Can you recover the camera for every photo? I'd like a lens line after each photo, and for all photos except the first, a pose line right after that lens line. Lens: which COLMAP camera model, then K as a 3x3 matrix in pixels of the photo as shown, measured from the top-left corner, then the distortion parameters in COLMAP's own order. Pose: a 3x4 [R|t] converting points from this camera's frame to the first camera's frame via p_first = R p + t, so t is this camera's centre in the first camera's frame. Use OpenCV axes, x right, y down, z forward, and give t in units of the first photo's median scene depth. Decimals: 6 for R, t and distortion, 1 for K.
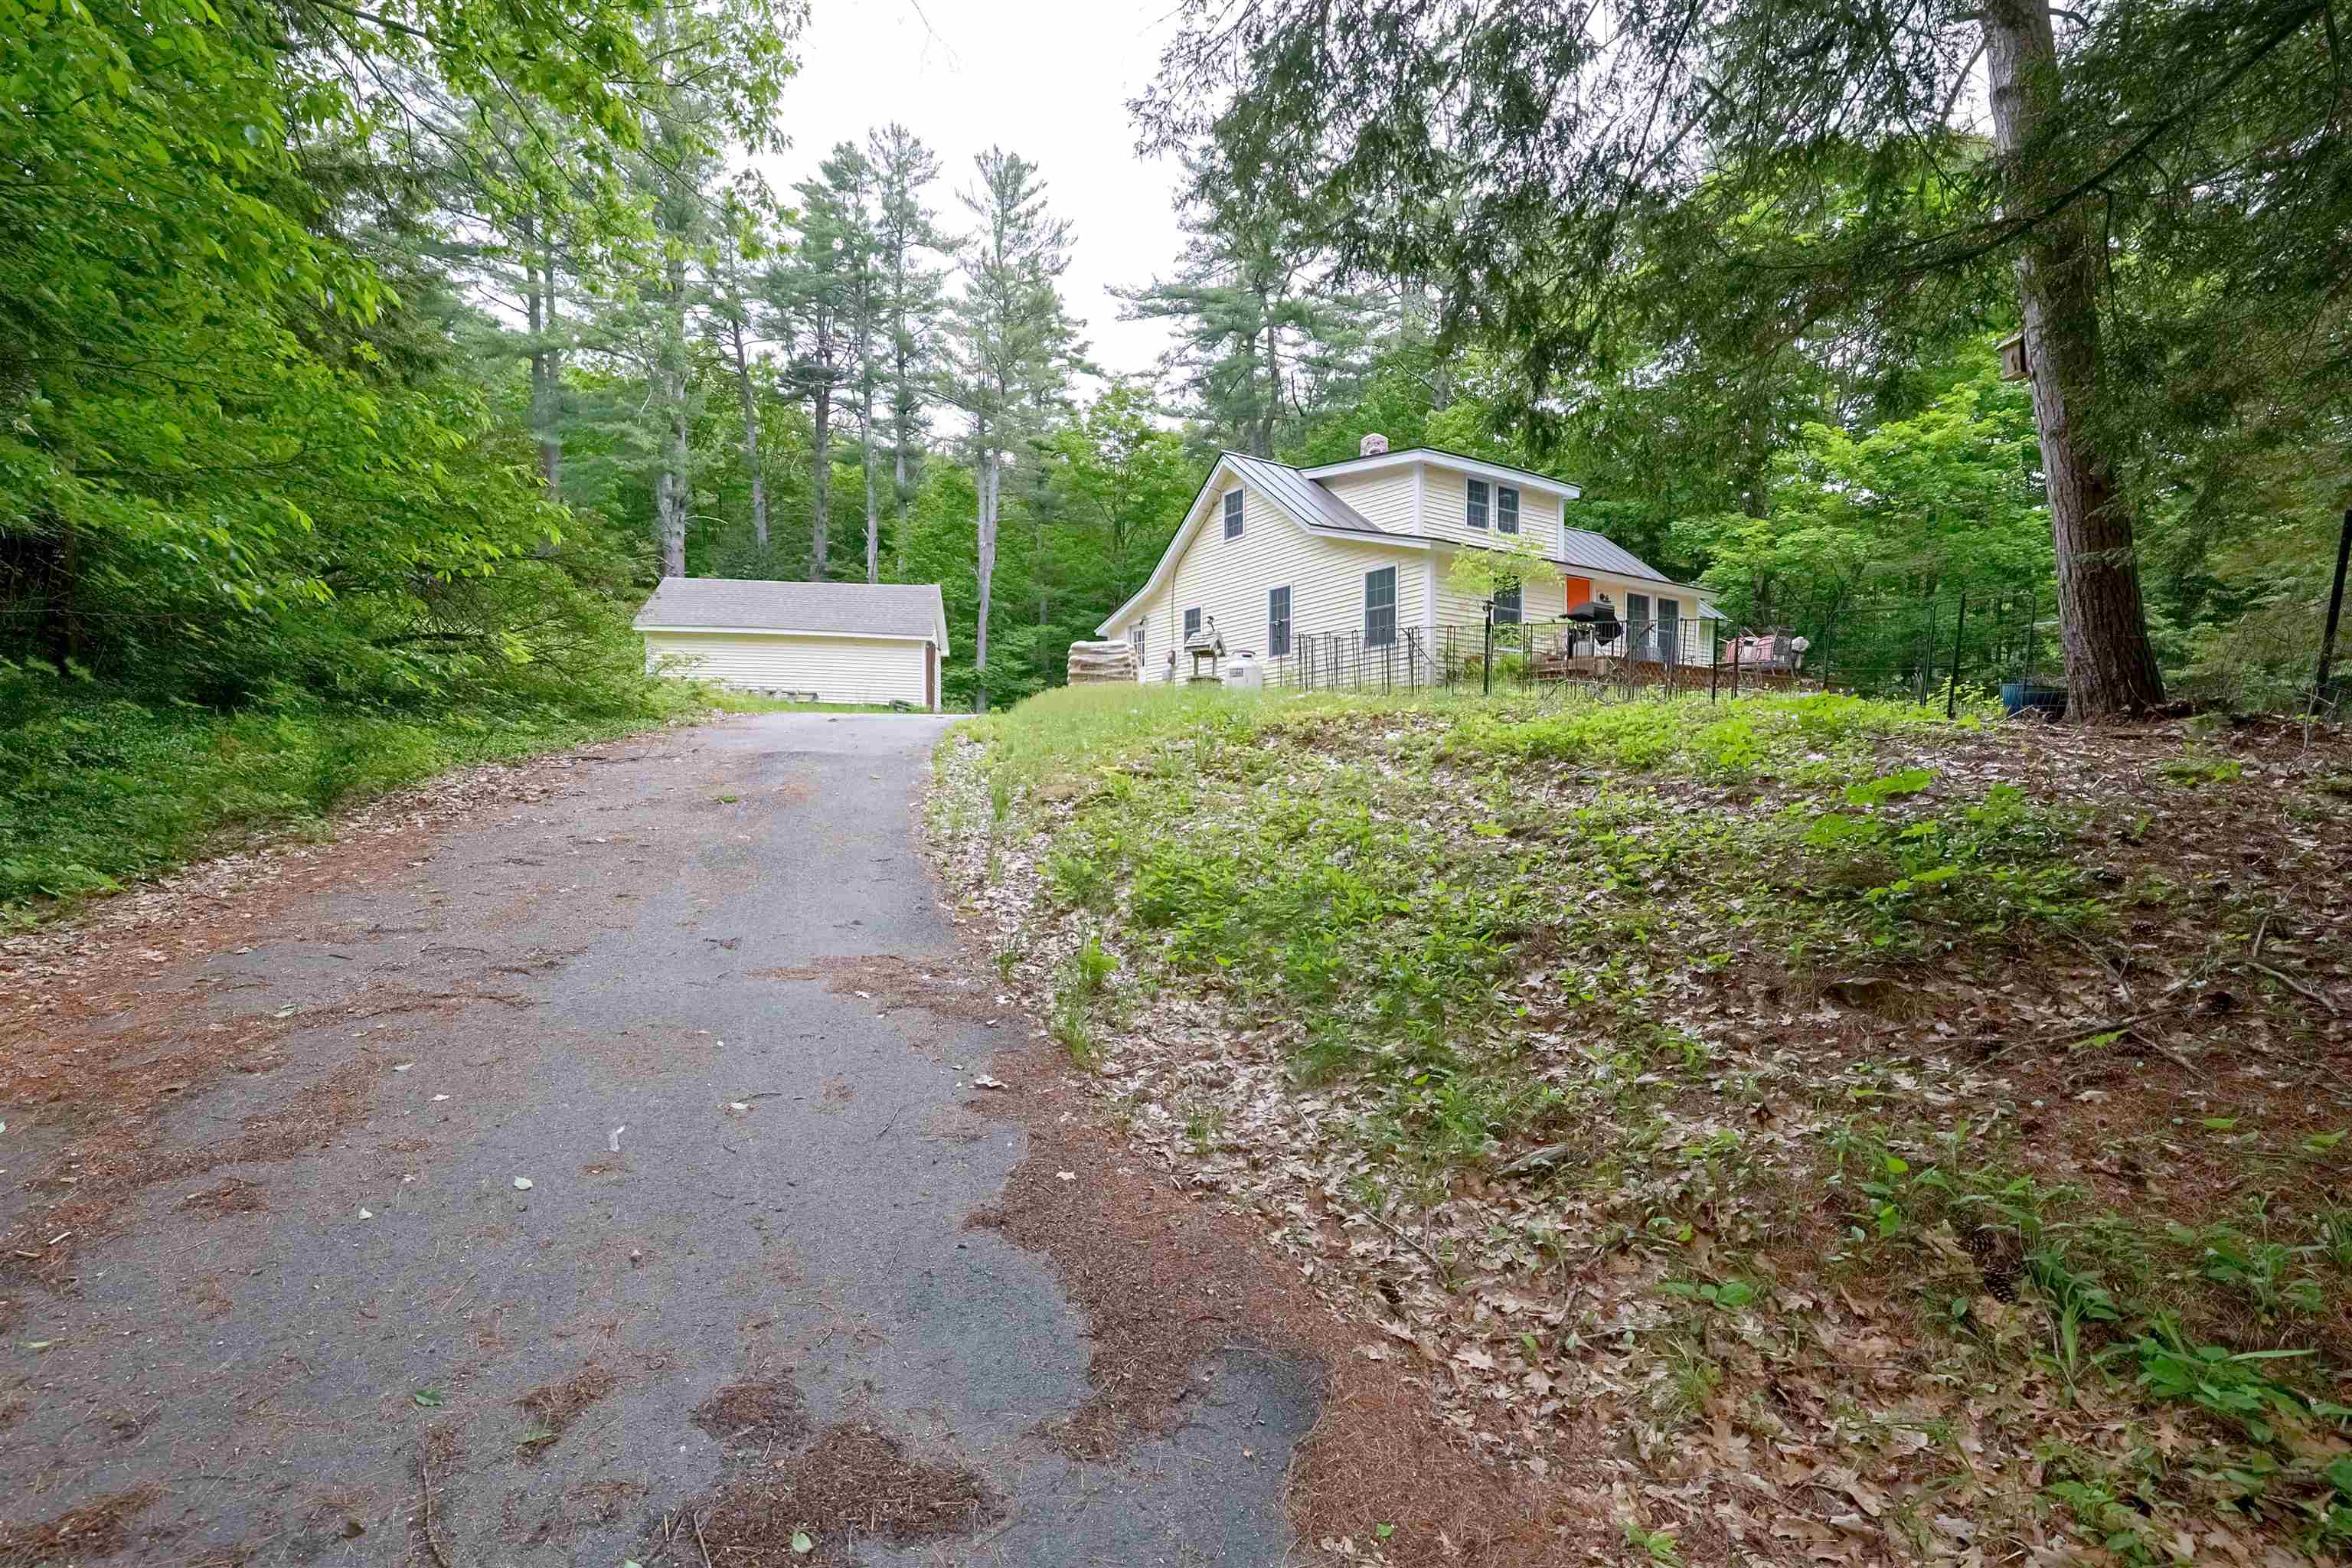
lens RADIAL K [[1042.0, 0, 1176.0], [0, 1042.0, 784.0], [0, 0, 1]] dist [-0.000014, 0.000020]
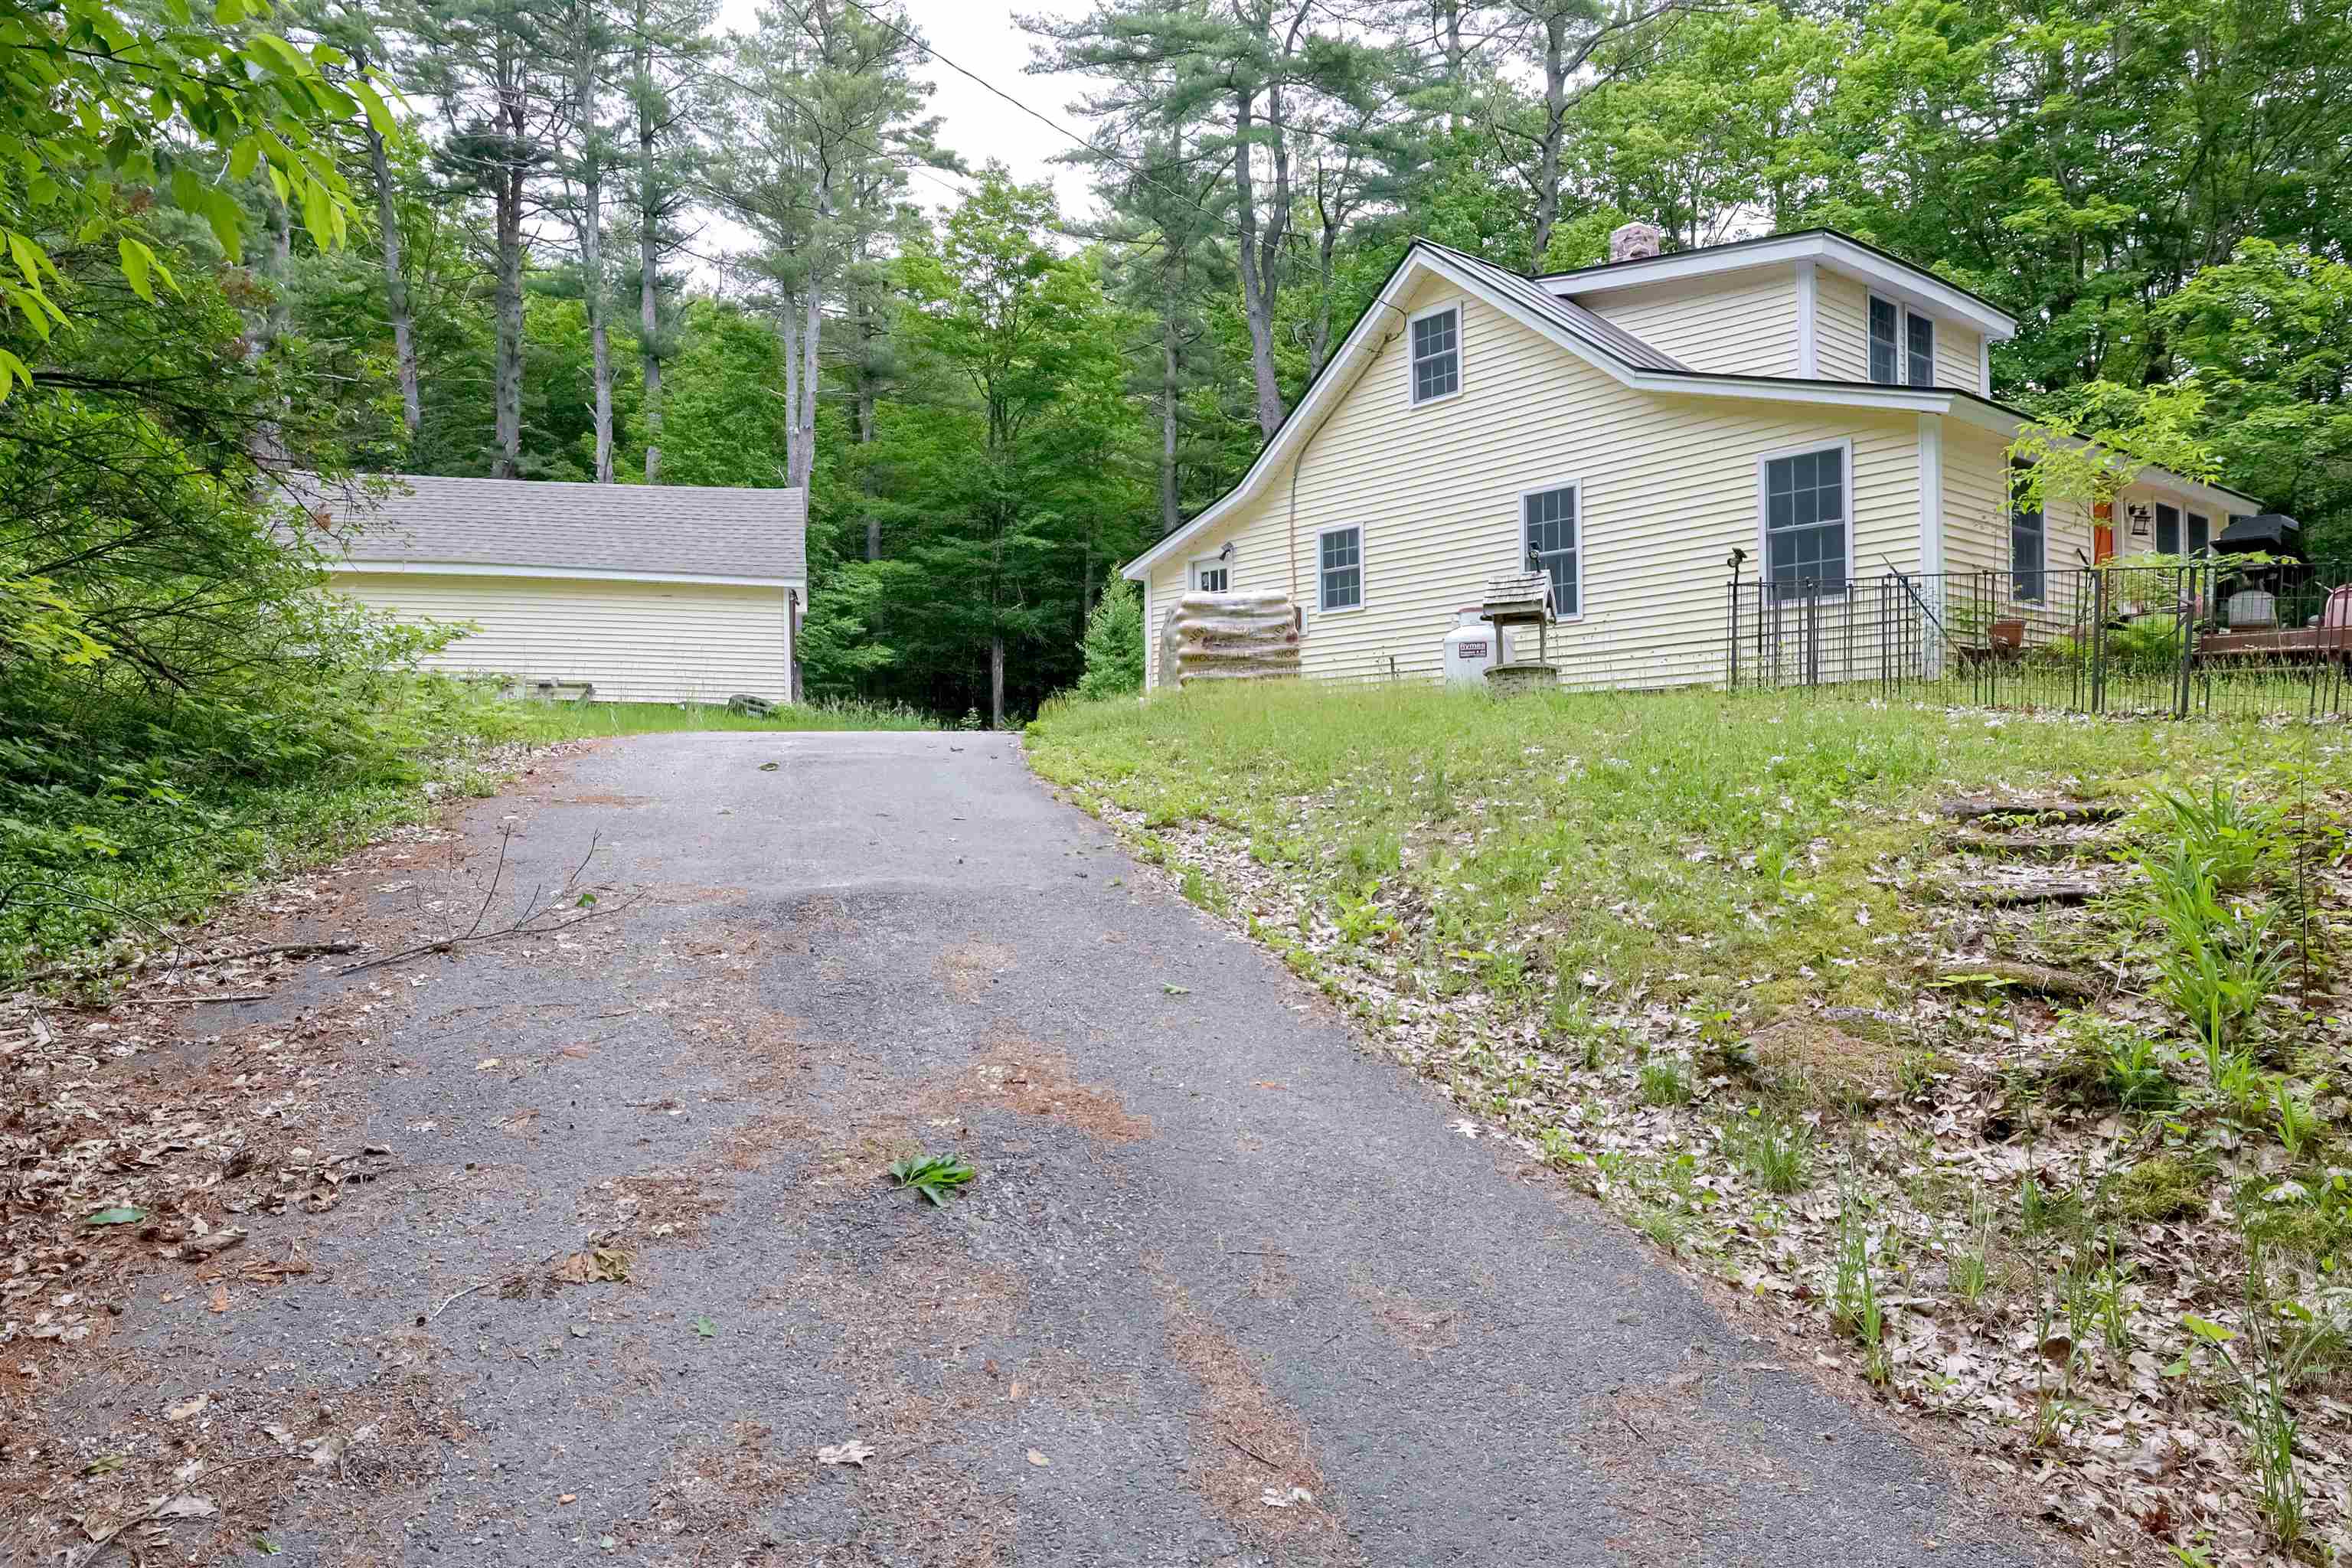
lens RADIAL K [[1493.1, 0, 1176.0], [0, 1493.1, 784.0], [0, 0, 1]] dist [0.001193, 0.000399]
pose [[0.993345, -0.016460, 0.113994, -0.077866], [0.016753, 0.999858, -0.001612, -0.016996], [-0.113952, 0.003511, 0.993480, 0.111825]]
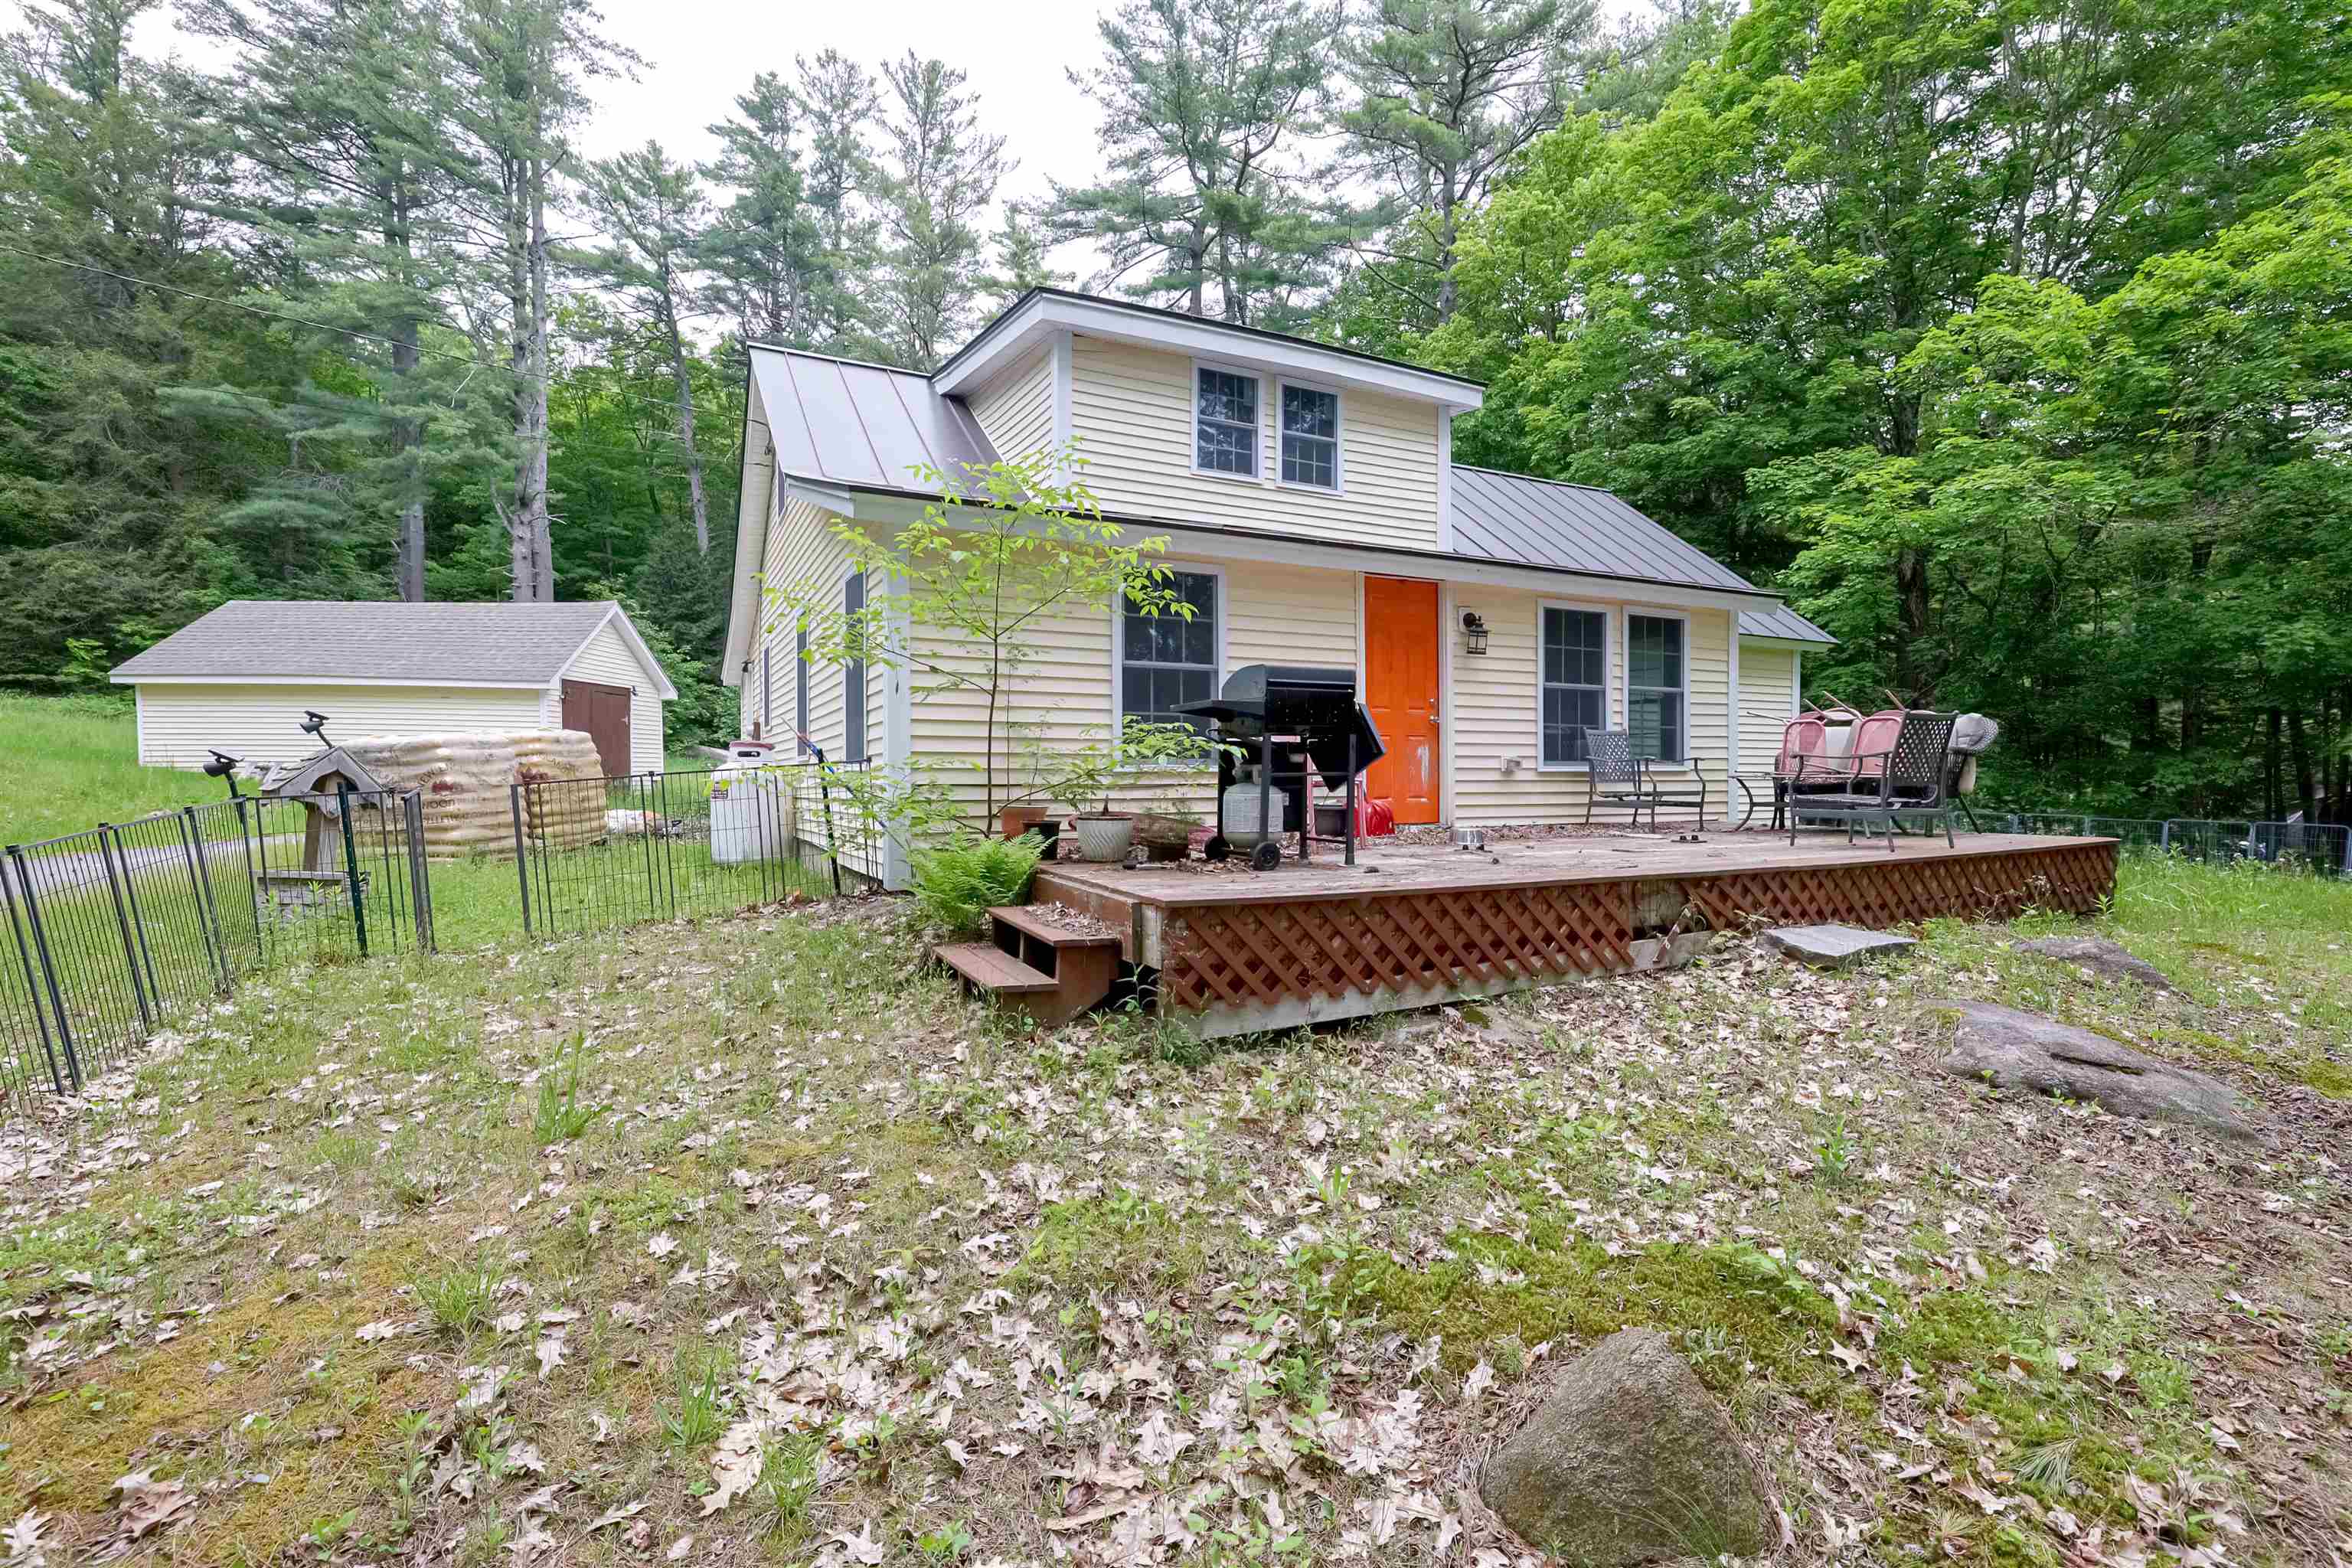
lens RADIAL K [[1068.1, 0, 1152.8], [0, 1068.1, 789.3], [0, 0, 1]] dist [-0.004362, -0.000174]
pose [[0.992766, -0.001726, -0.120055, 0.137227], [0.002674, 0.999967, 0.007733, -0.047448], [0.120037, -0.007998, 0.992737, 0.227486]]
